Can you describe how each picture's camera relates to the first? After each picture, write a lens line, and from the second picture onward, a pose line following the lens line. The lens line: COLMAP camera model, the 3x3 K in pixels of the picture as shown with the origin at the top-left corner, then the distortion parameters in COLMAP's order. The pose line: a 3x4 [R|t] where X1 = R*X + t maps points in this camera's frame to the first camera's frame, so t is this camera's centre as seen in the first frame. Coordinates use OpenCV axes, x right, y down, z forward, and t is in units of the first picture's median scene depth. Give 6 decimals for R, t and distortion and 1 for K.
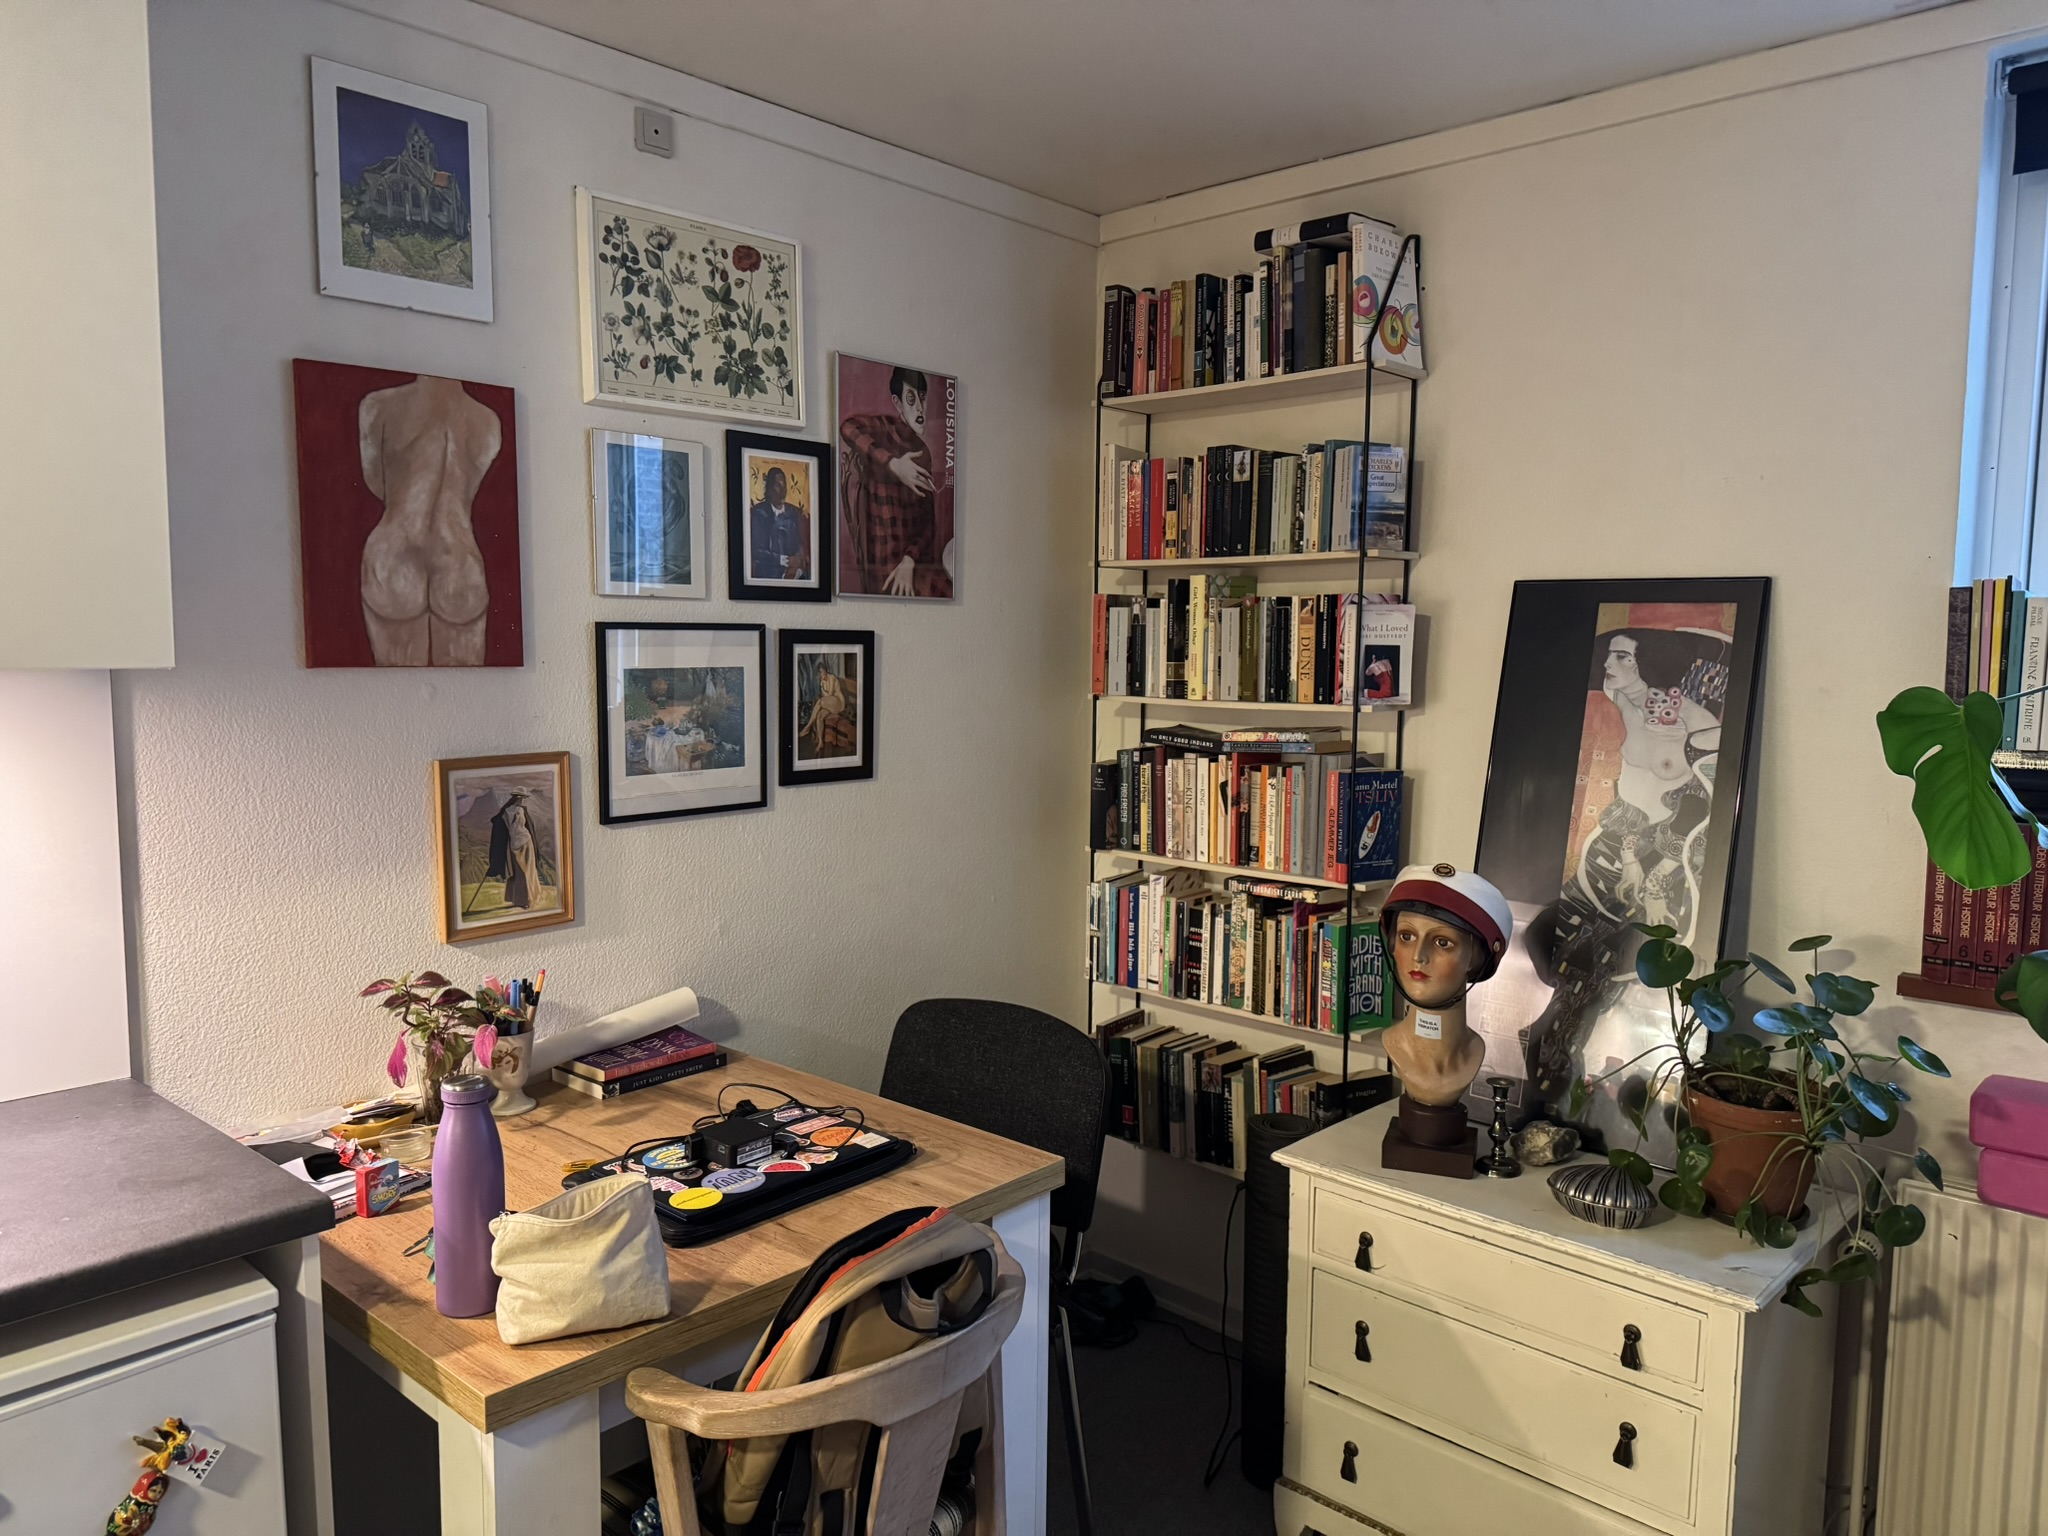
lens RADIAL K [[1436.7, 0, 1007.4], [0, 1436.7, 771.0], [0, 0, 1]] dist [0.076350, -0.100749]
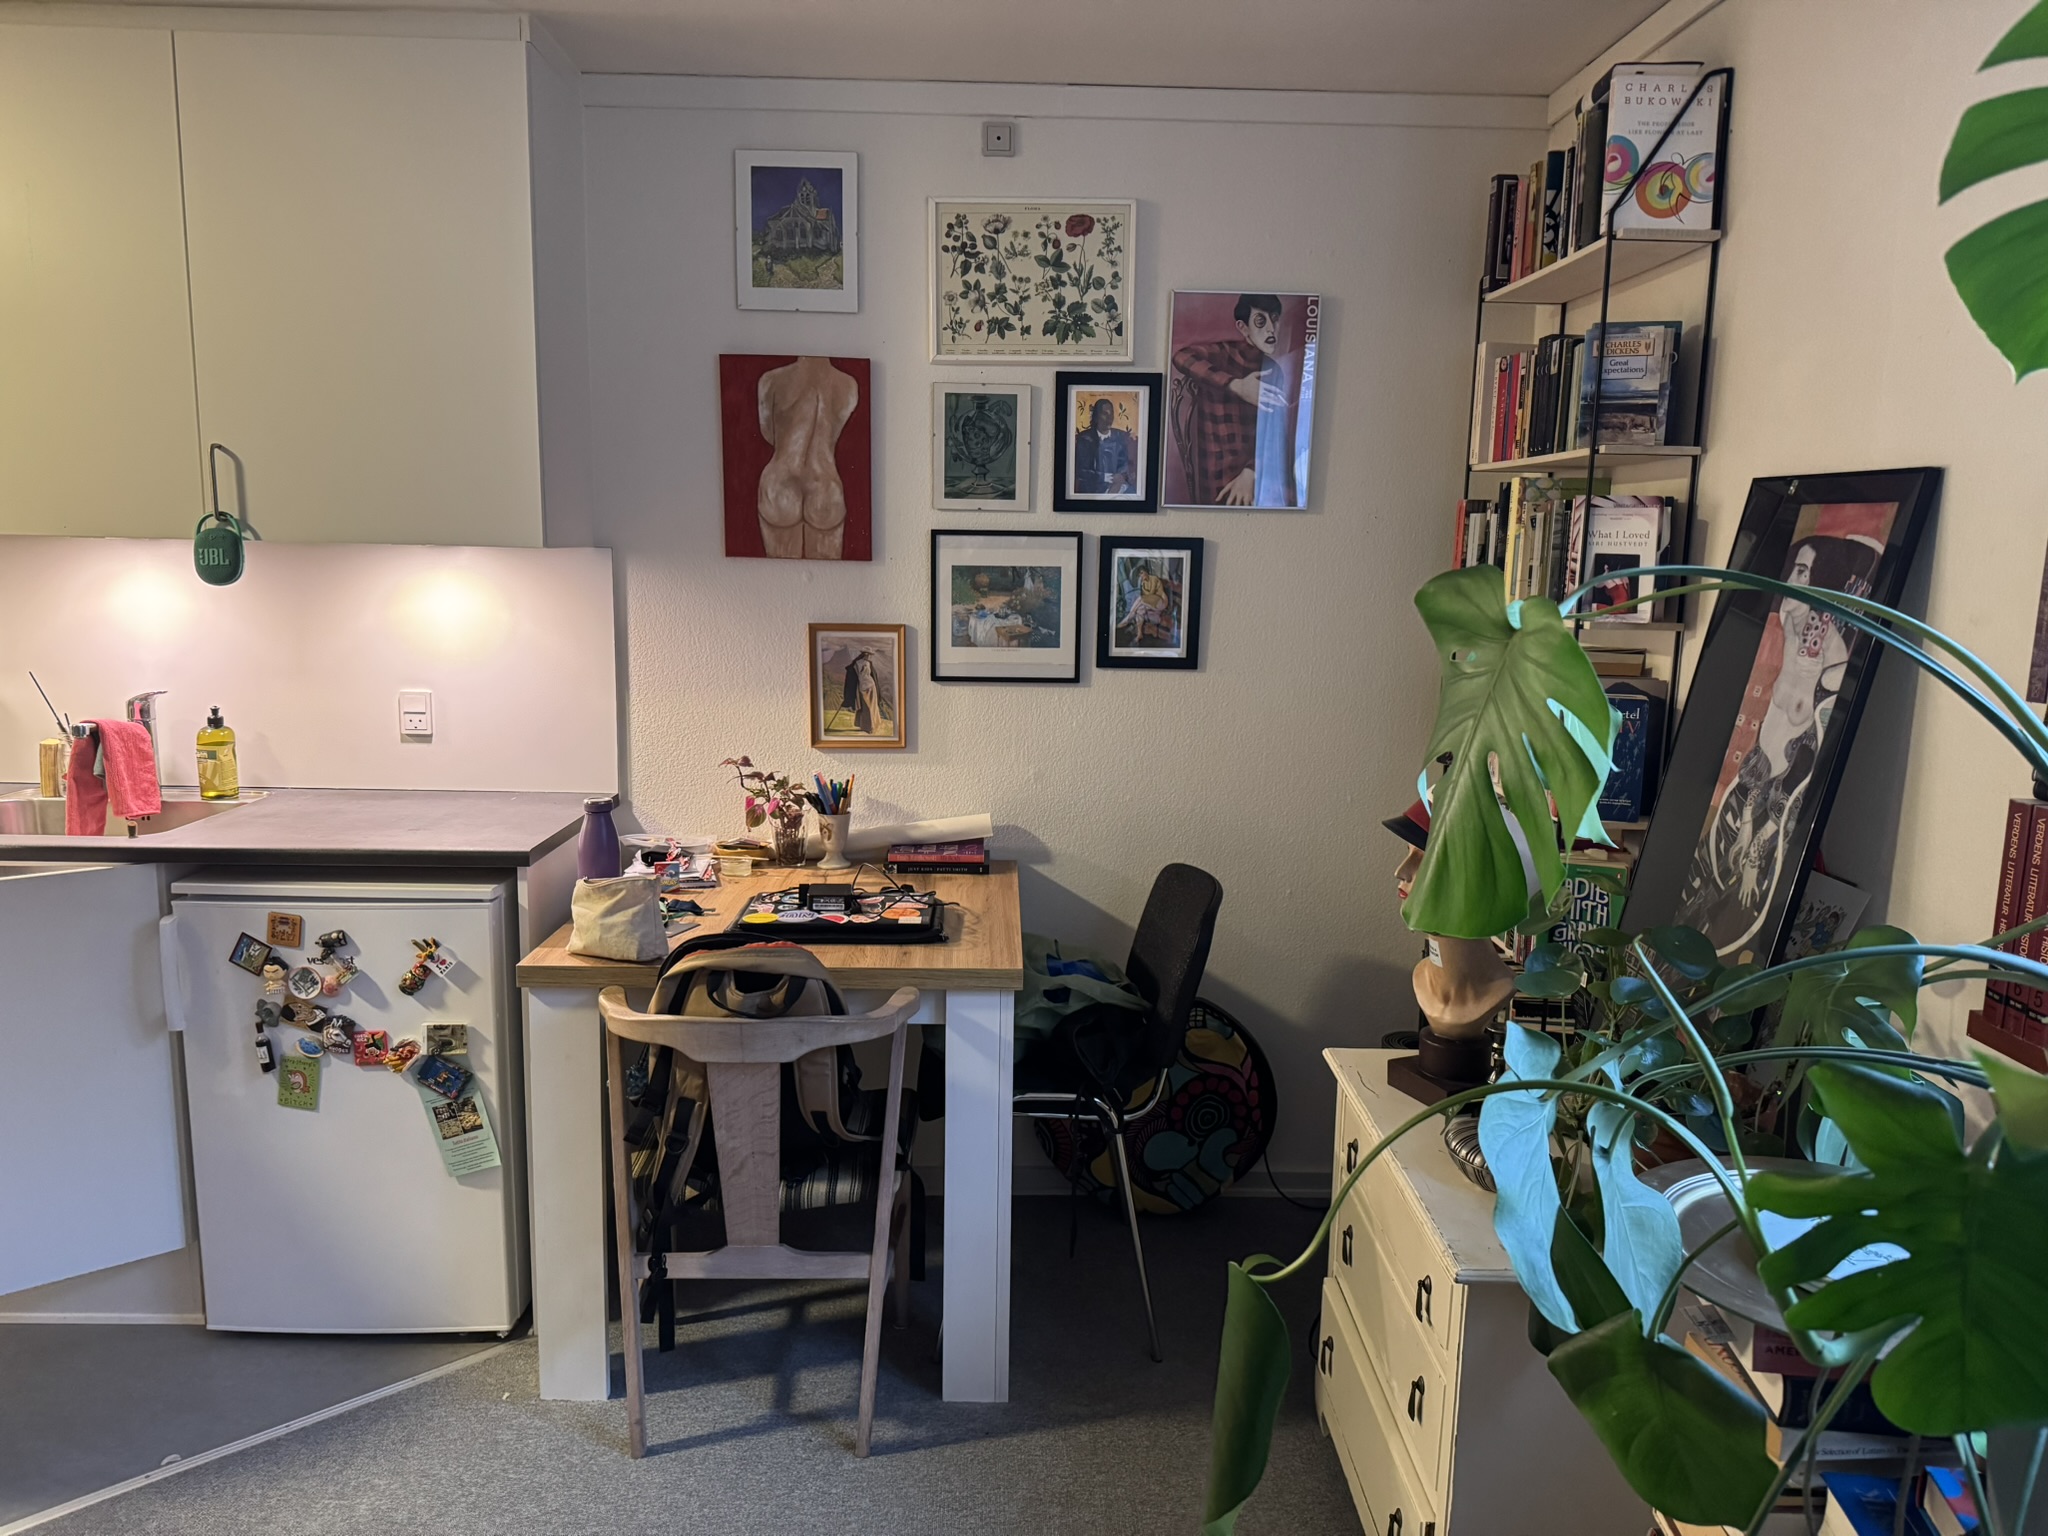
lens RADIAL K [[1436.7, 0, 1021.4], [0, 1436.7, 774.1], [0, 0, 1]] dist [0.076350, -0.100749]
pose [[0.686098, 0.122324, -0.717152, 0.726863], [-0.083457, 0.992489, 0.089444, -0.003179], [0.722706, -0.001516, 0.691154, 0.130296]]
